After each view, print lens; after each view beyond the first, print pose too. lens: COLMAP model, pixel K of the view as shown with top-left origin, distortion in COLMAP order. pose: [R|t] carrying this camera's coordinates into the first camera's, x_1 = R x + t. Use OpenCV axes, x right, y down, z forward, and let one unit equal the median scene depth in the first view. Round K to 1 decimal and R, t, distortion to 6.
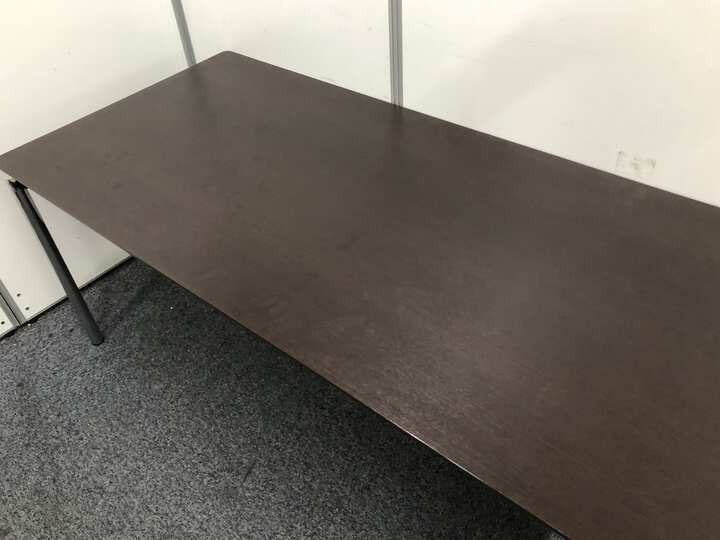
lens RADIAL K [[612.2, 0, 359.1], [0, 612.2, 261.8], [0, 0, 1]] dist [-0.013448, 0.050478]
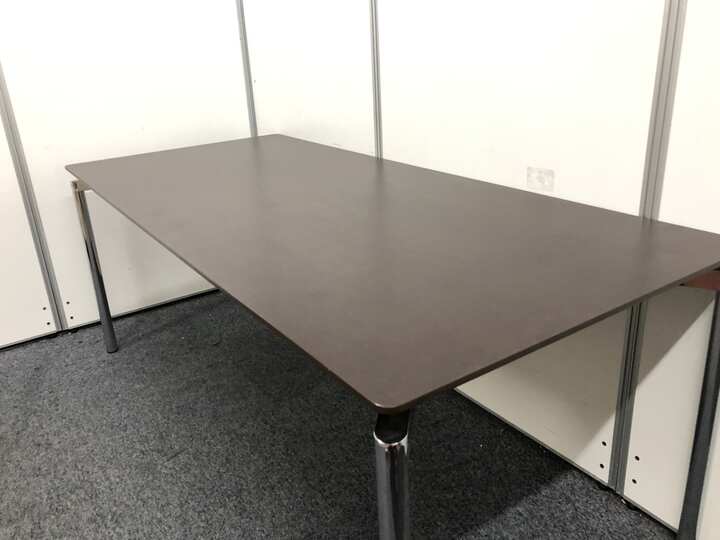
lens RADIAL K [[608.1, 0, 362.2], [0, 608.1, 256.3], [0, 0, 1]] dist [-0.006552, 0.024907]
pose [[0.962689, 0.111070, -0.246764, 0.322760], [-0.190008, 0.926730, -0.324144, 0.287033], [0.192681, 0.358937, 0.913257, 0.000375]]
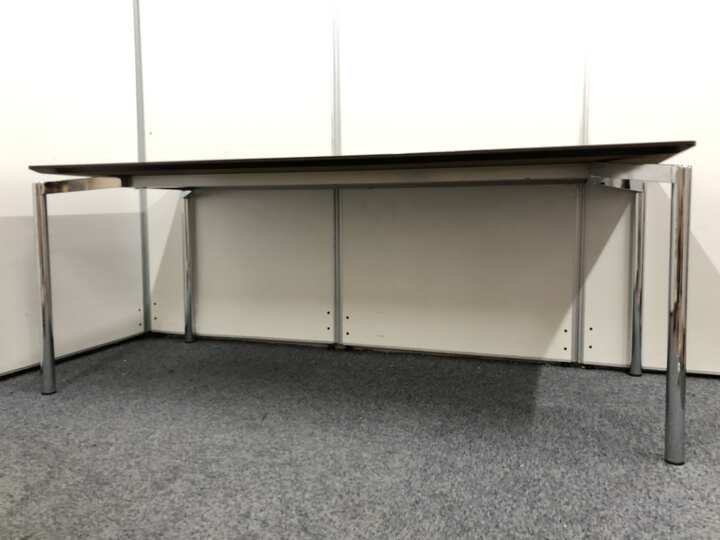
lens RADIAL K [[608.1, 0, 362.2], [0, 608.1, 256.3], [0, 0, 1]] dist [-0.006552, 0.024907]
pose [[0.929840, 0.033710, 0.366418, -0.386887], [0.200255, 0.789054, -0.580769, 0.712552], [-0.308701, 0.613398, 0.726943, 0.042844]]
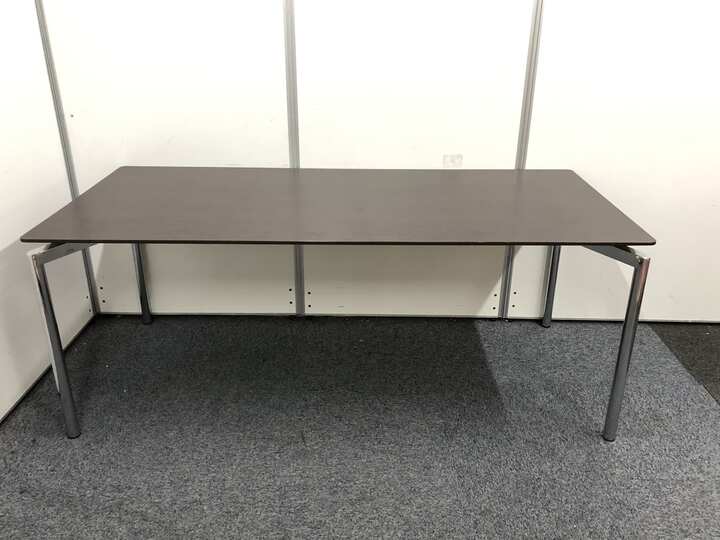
lens RADIAL K [[612.2, 0, 359.1], [0, 612.2, 261.8], [0, 0, 1]] dist [-0.013448, 0.050478]
pose [[0.770799, -0.188752, 0.608475, -0.732783], [0.380139, 0.902709, -0.201524, 0.296467], [-0.511238, 0.386639, 0.767559, -0.132626]]
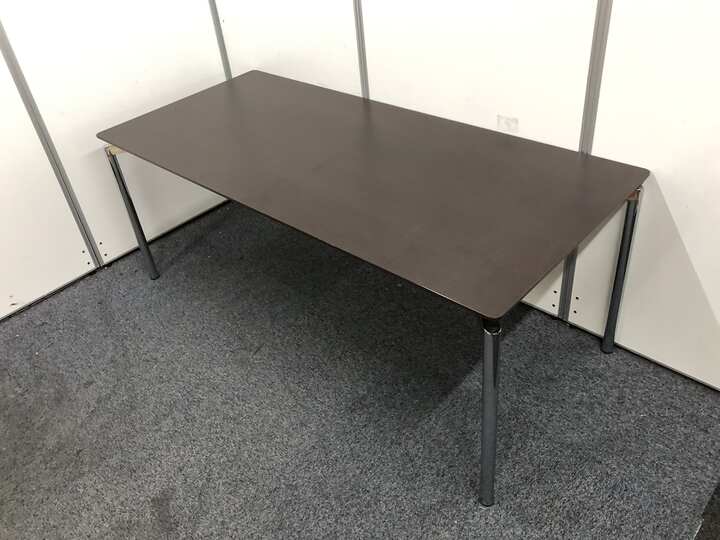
lens RADIAL K [[609.8, 0, 362.8], [0, 609.8, 260.8], [0, 0, 1]] dist [0.011619, -0.002224]
pose [[0.998216, 0.007499, -0.059228, 0.136596], [-0.013047, 0.995501, -0.093850, 0.252485], [0.058257, 0.094456, 0.993823, -0.388820]]
